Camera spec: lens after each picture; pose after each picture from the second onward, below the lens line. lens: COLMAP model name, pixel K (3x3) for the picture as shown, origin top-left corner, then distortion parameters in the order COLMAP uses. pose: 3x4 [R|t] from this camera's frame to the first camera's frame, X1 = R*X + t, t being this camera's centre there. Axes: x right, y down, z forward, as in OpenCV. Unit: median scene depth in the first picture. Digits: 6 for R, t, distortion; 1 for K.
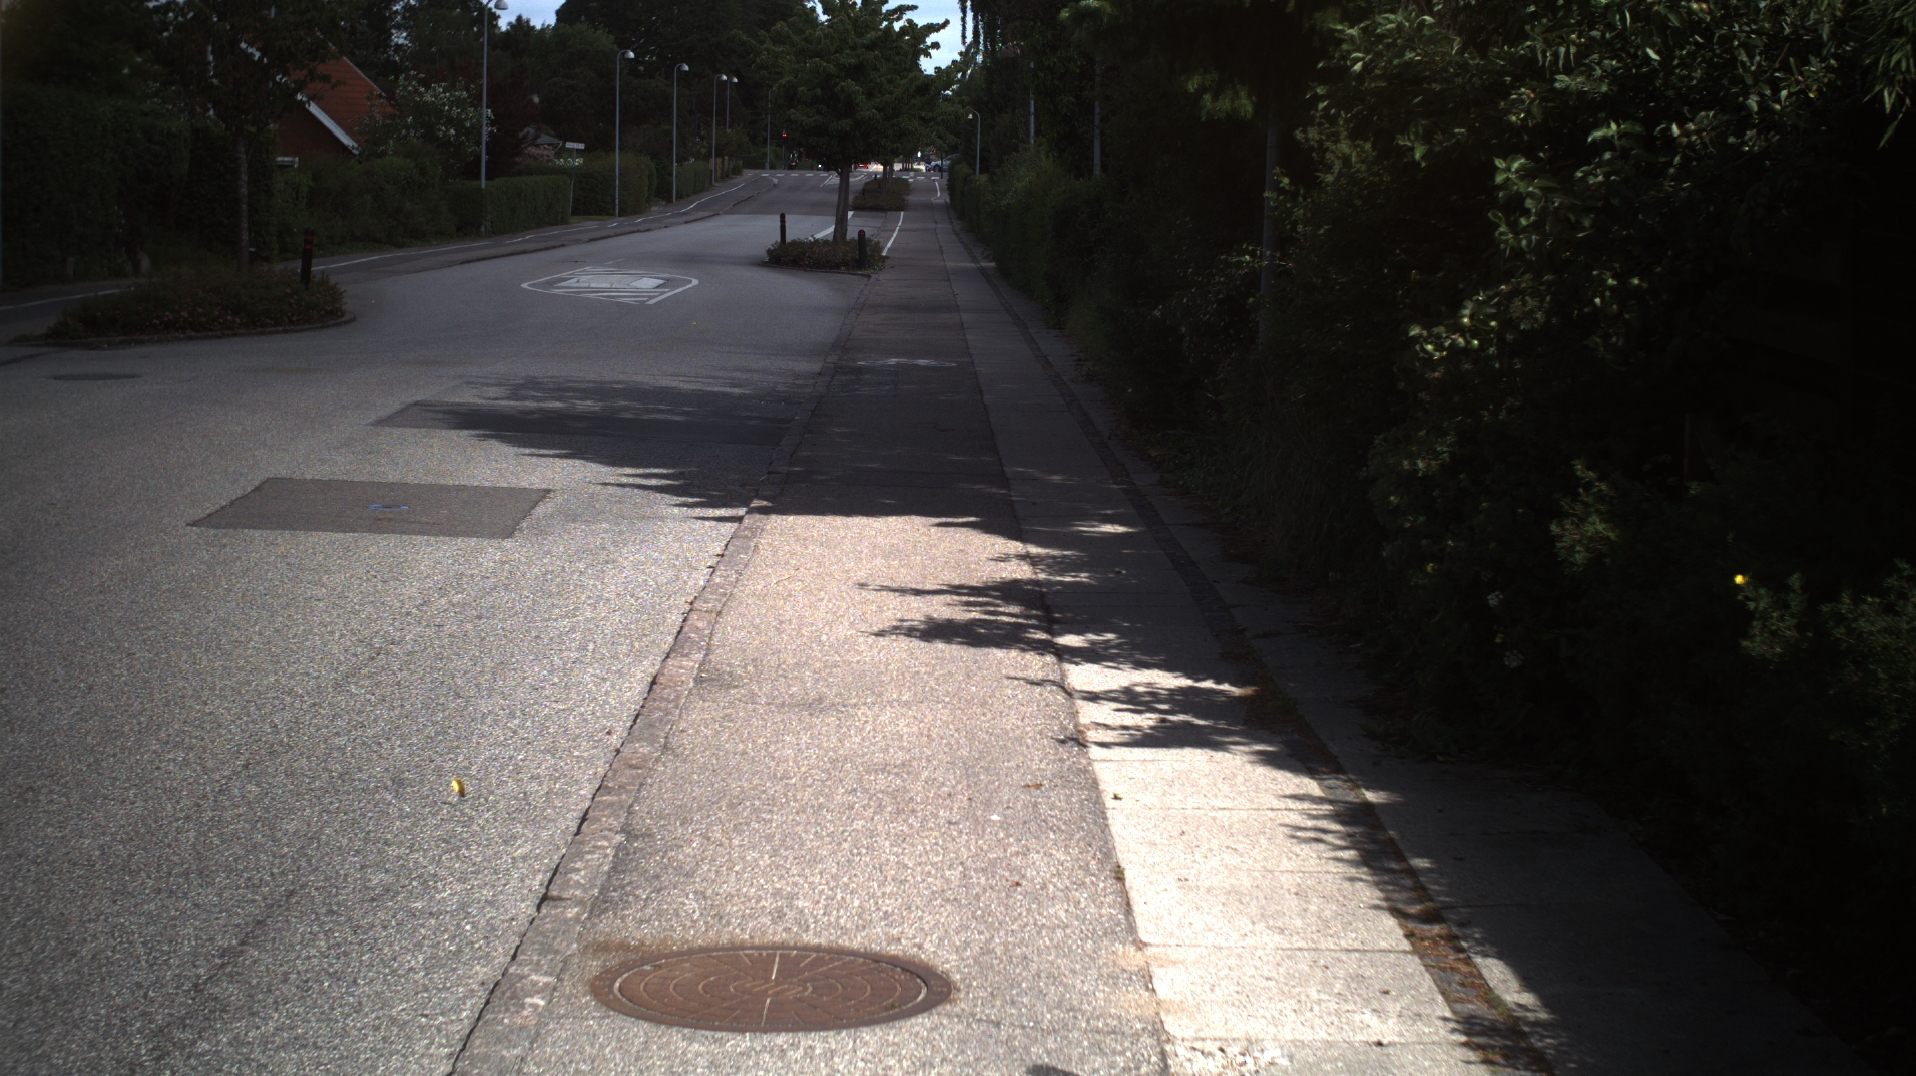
lens RADIAL K [[11286.1, 0, 950.2], [0, 11286.1, 549.3], [0, 0, 1]] dist [-2.758607, 0.000000]
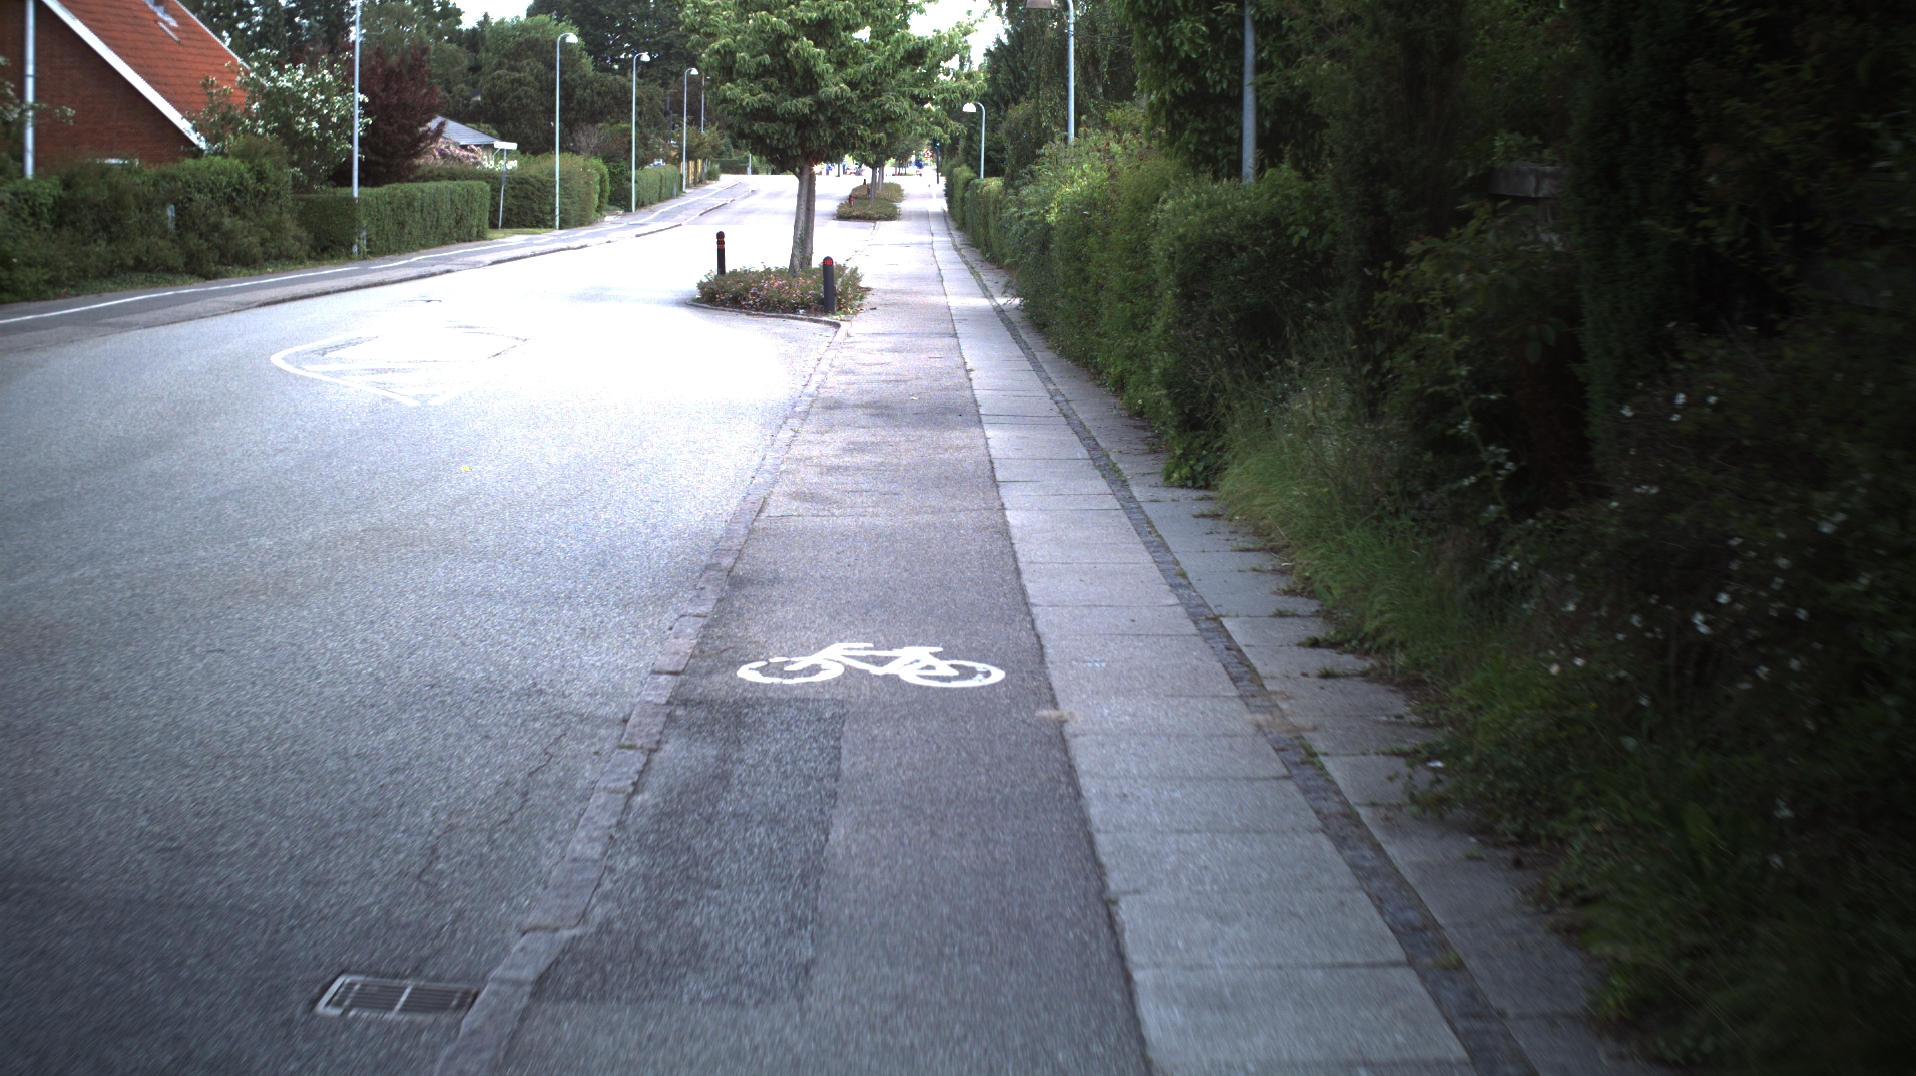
lens RADIAL K [[11286.1, 0, 944.9], [0, 11286.1, 542.9], [0, 0, 1]] dist [-2.758607, 0.000000]
pose [[0.999997, -0.002435, -0.000052, -0.001209], [0.002435, 0.999996, -0.001057, -0.018129], [0.000054, 0.001057, 0.999999, 0.556167]]
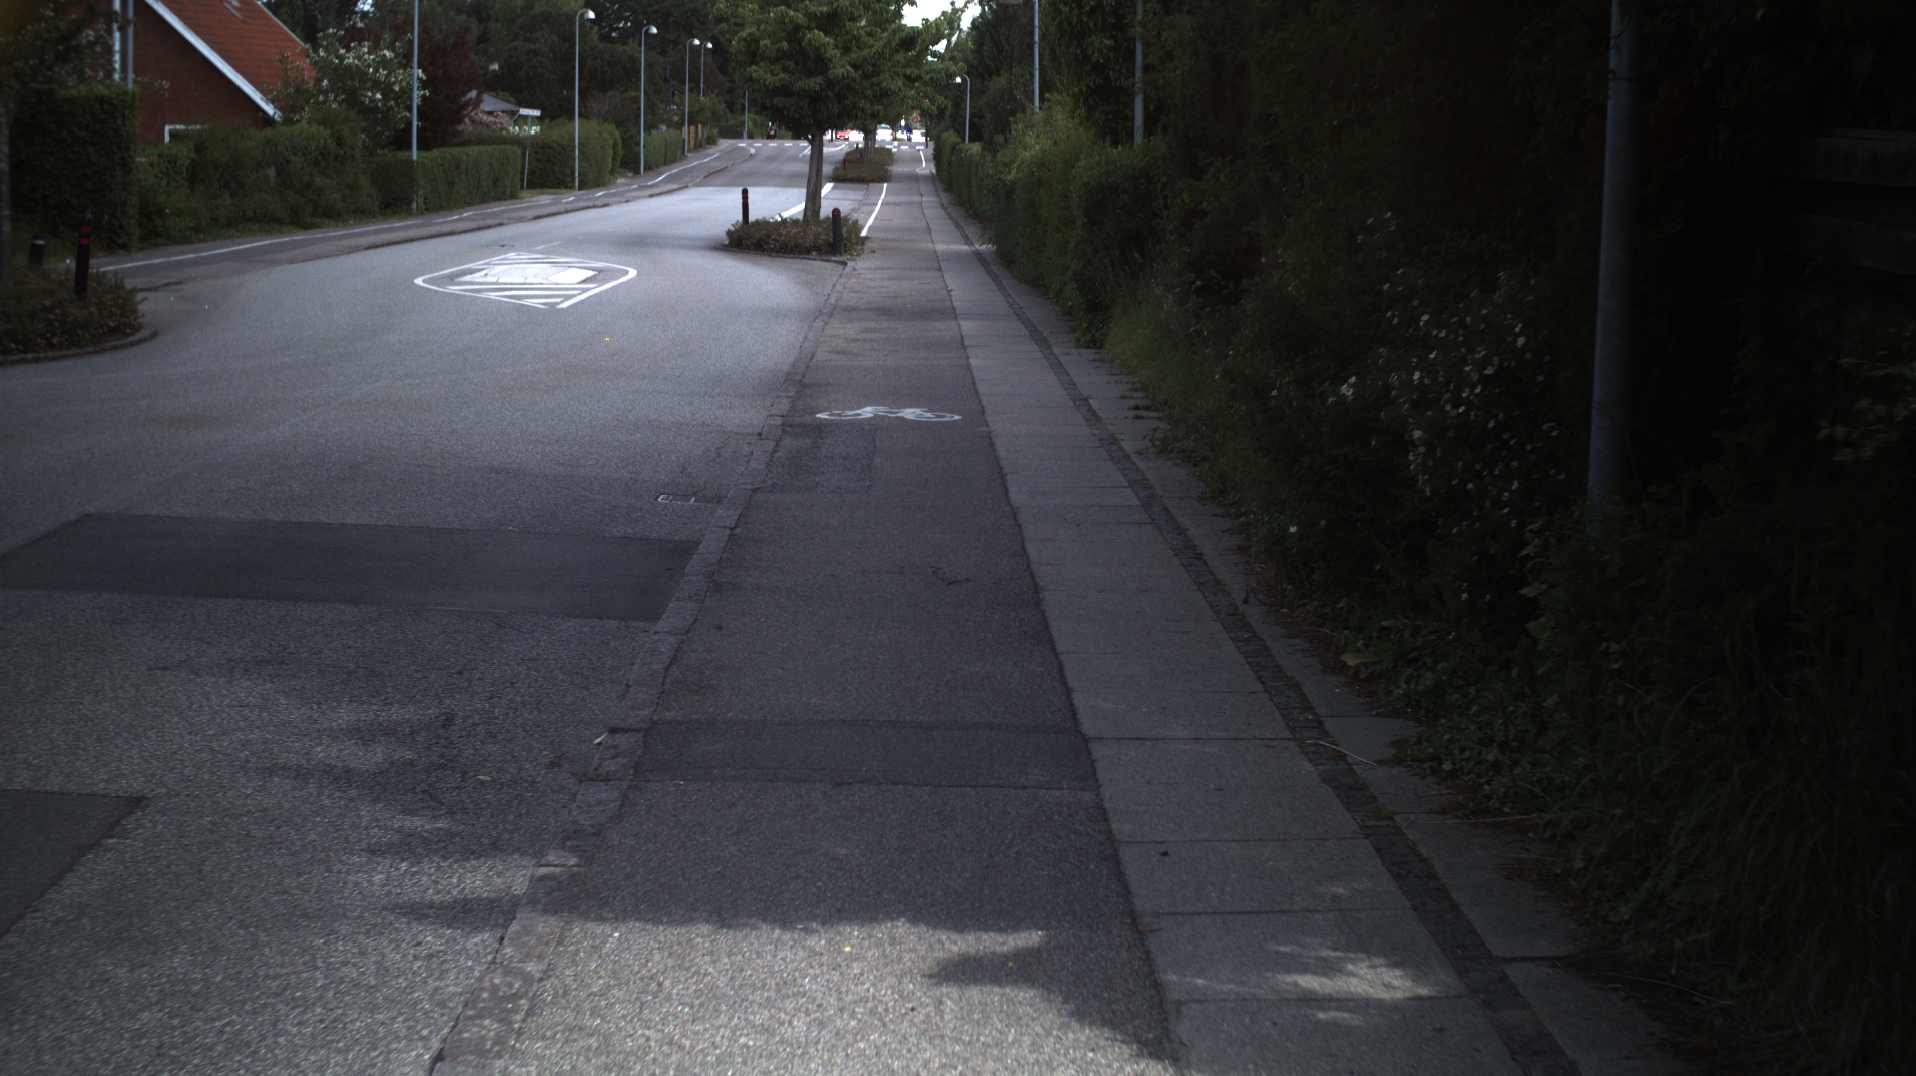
lens RADIAL K [[11291.6, 0, 944.0], [0, 11291.6, 535.7], [0, 0, 1]] dist [-2.617779, 0.000000]
pose [[0.999996, -0.002721, 0.000817, -0.000932], [0.002720, 0.999995, 0.001500, -0.009071], [-0.000821, -0.001498, 0.999999, 0.278876]]
